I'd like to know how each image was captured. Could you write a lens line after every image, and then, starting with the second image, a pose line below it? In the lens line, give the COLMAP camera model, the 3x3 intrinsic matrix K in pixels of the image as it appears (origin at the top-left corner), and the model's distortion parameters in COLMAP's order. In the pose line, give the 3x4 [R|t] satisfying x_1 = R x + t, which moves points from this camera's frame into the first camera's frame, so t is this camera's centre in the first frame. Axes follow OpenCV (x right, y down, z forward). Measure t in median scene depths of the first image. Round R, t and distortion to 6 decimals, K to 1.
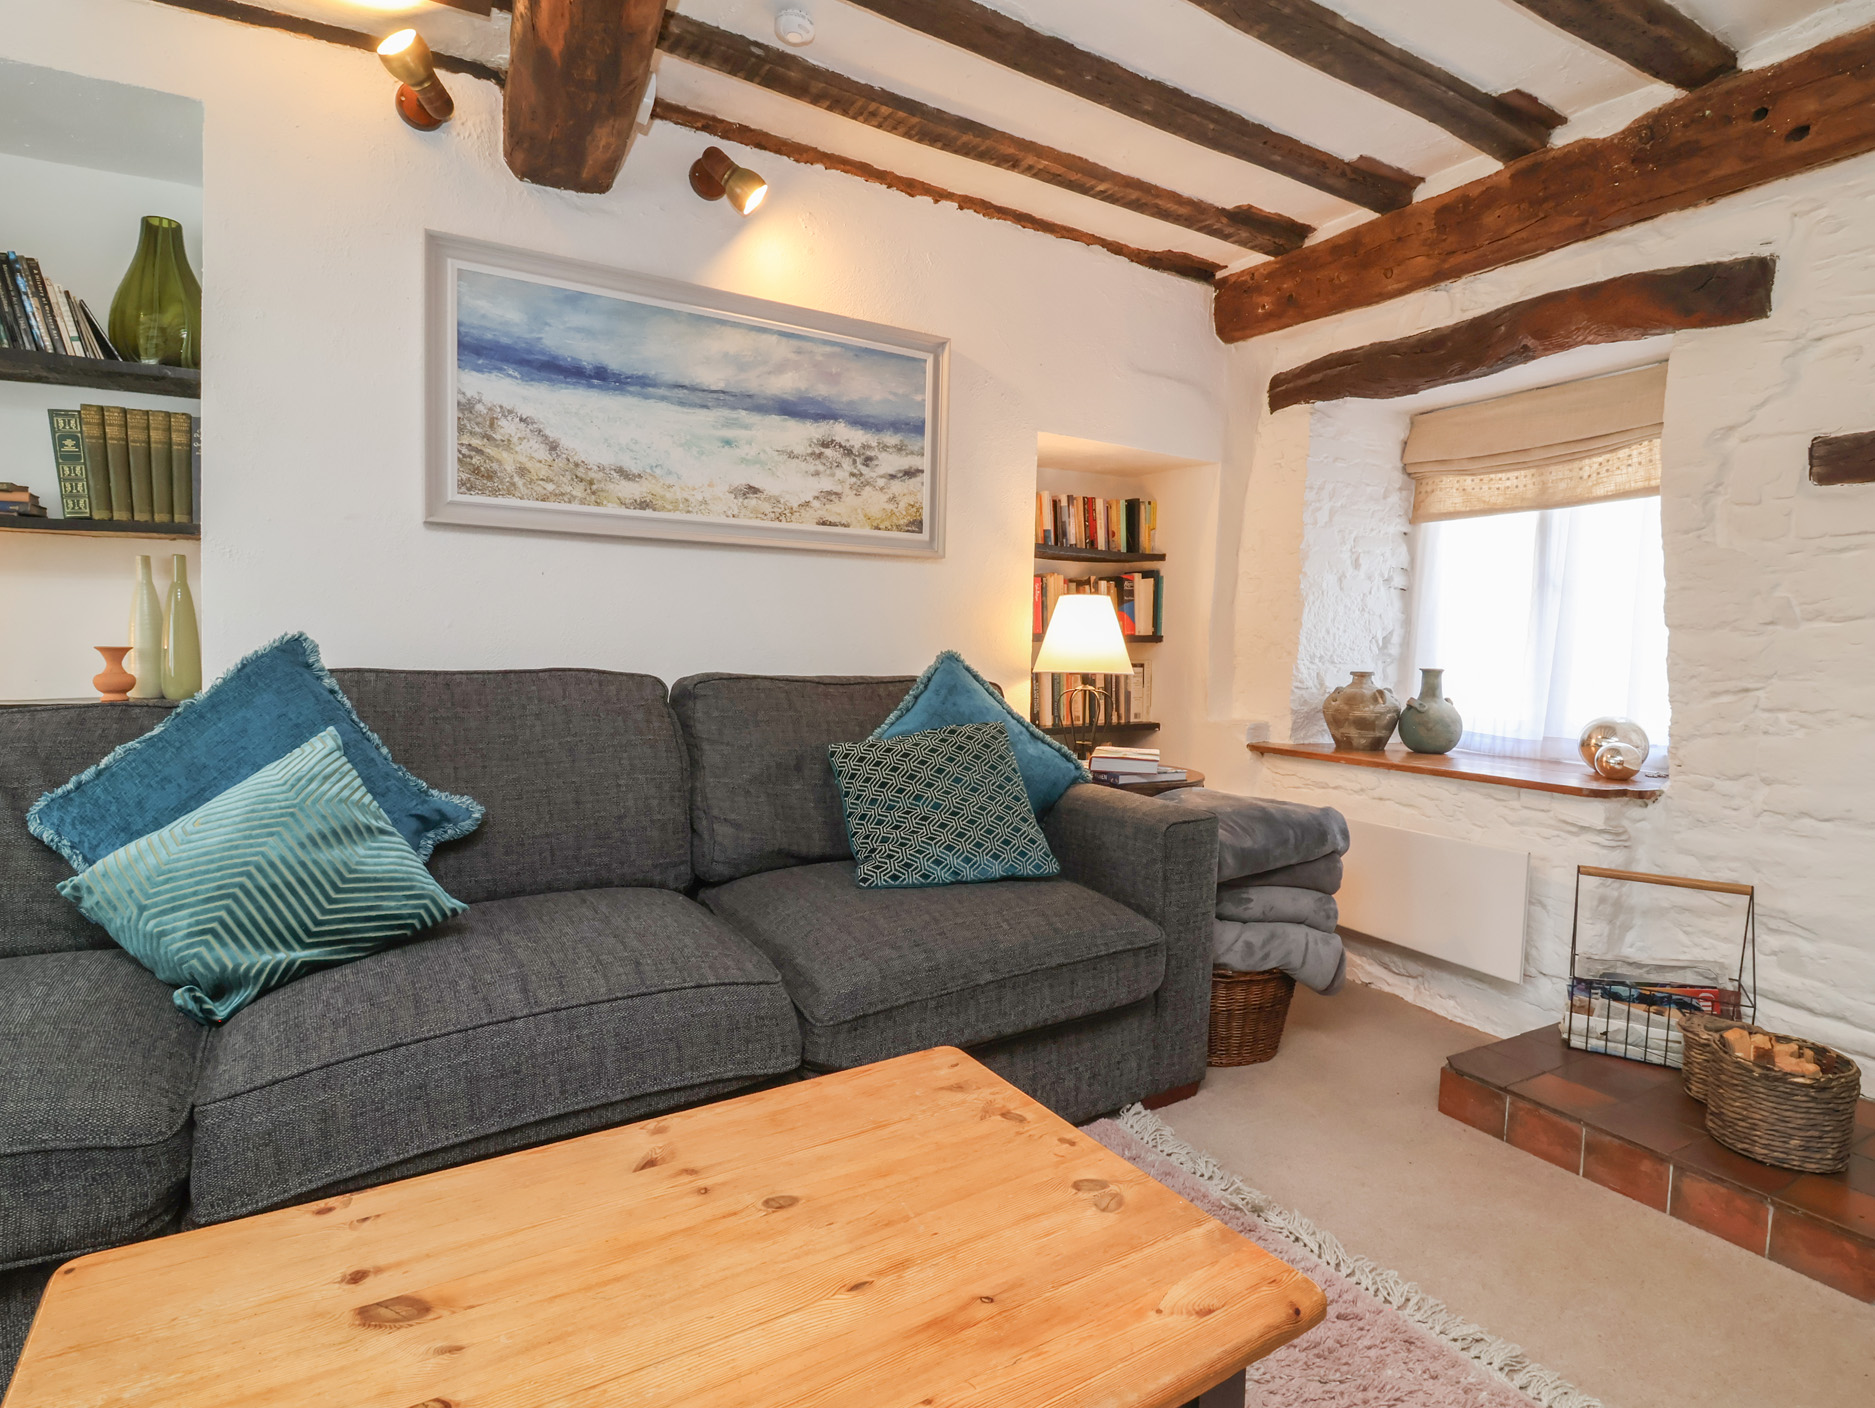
lens RADIAL K [[1010.7, 0, 986.9], [0, 1010.7, 655.7], [0, 0, 1]] dist [0.000021, -0.018128]
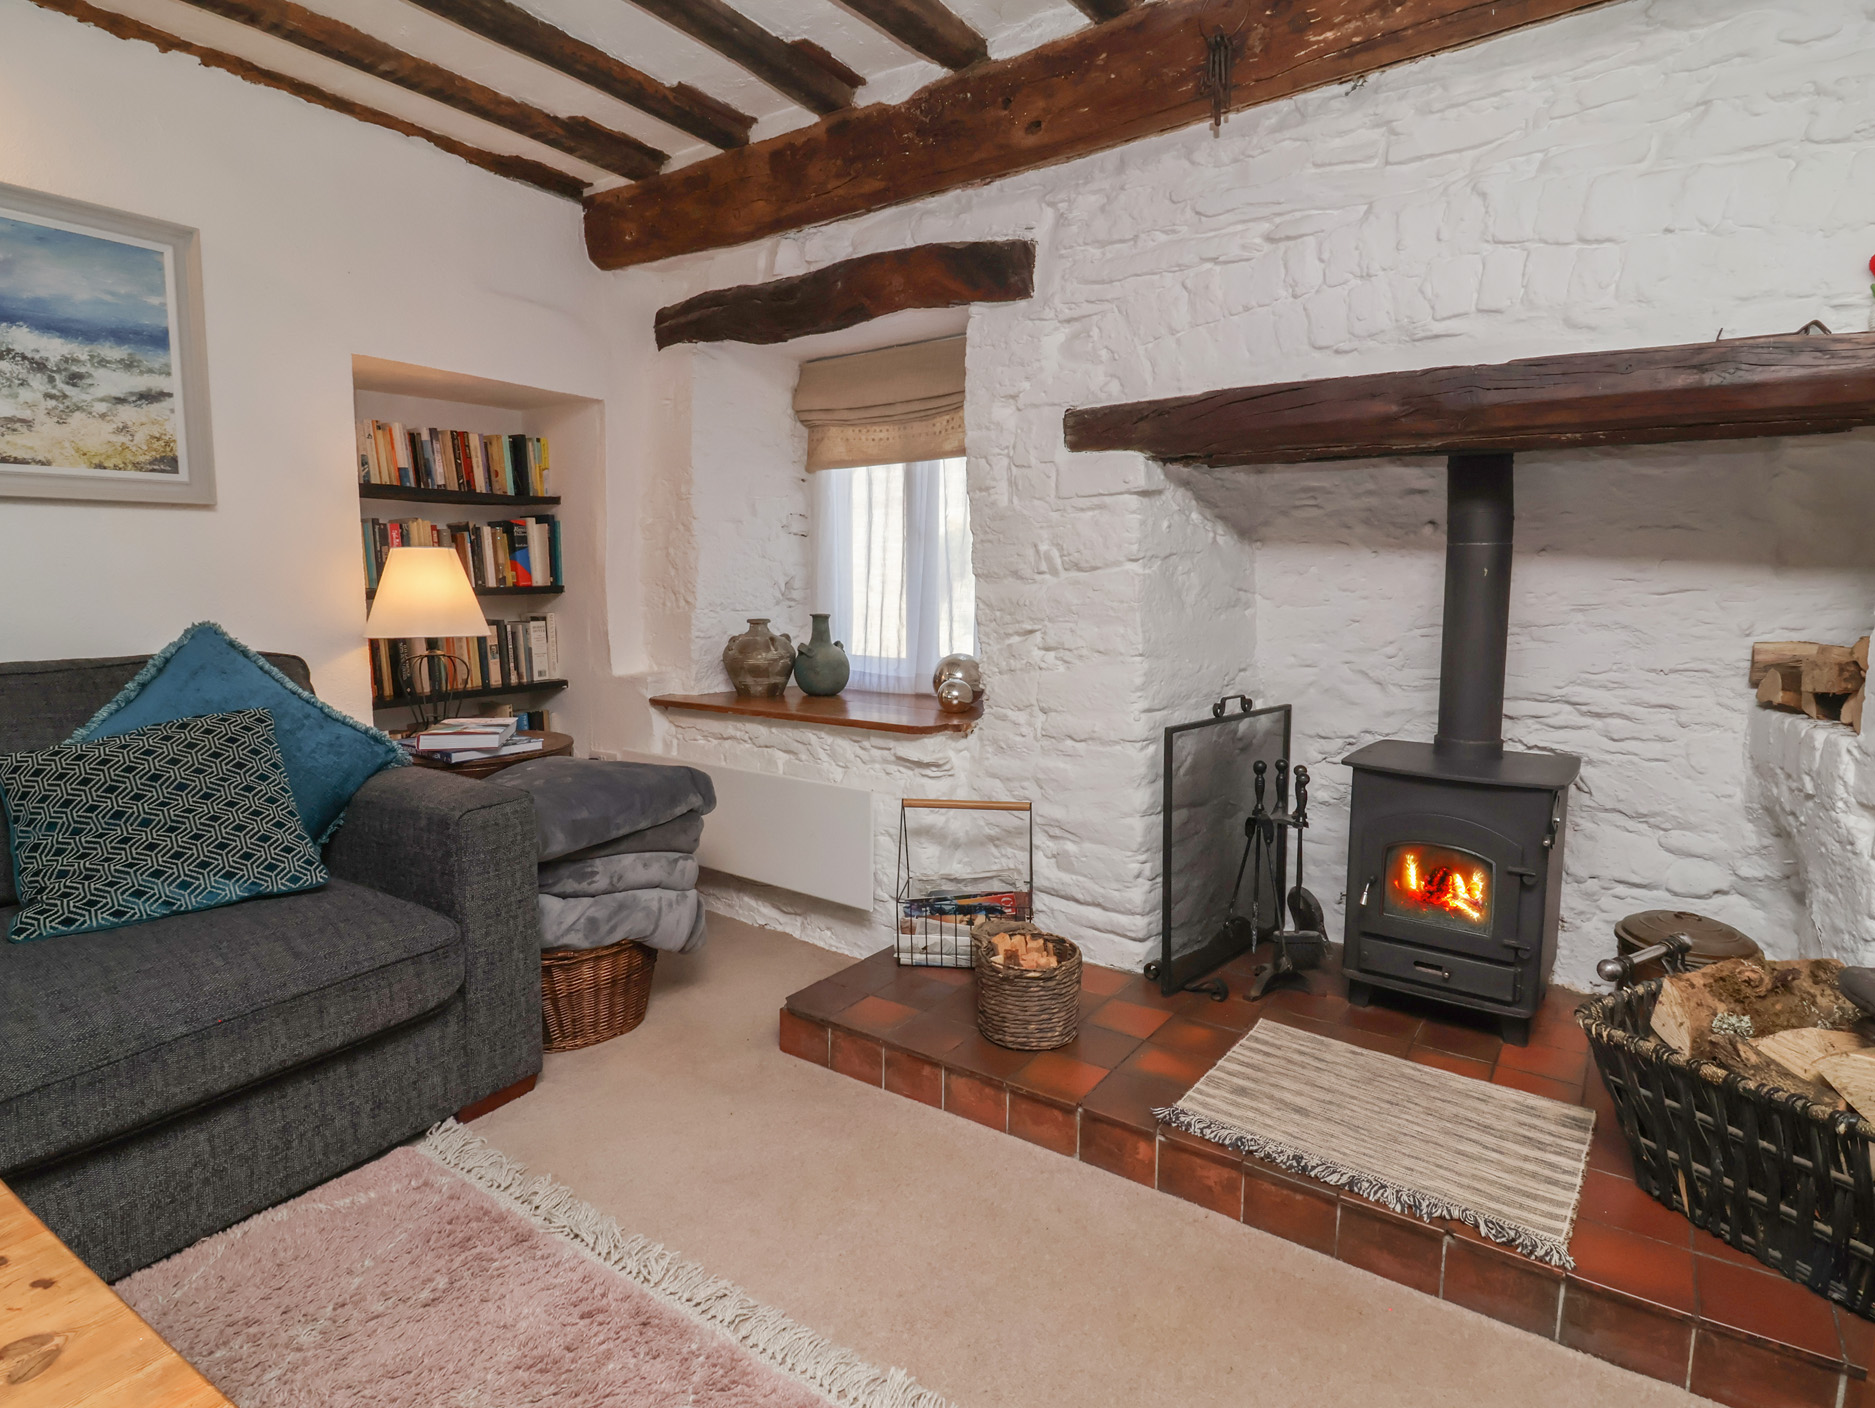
lens RADIAL K [[1010.7, 0, 986.9], [0, 1010.7, 655.7], [0, 0, 1]] dist [0.000021, -0.018128]
pose [[0.892776, -0.058436, 0.446695, 0.174386], [0.029592, 0.997017, 0.071285, -0.017887], [-0.449528, -0.050422, 0.891842, -0.001086]]
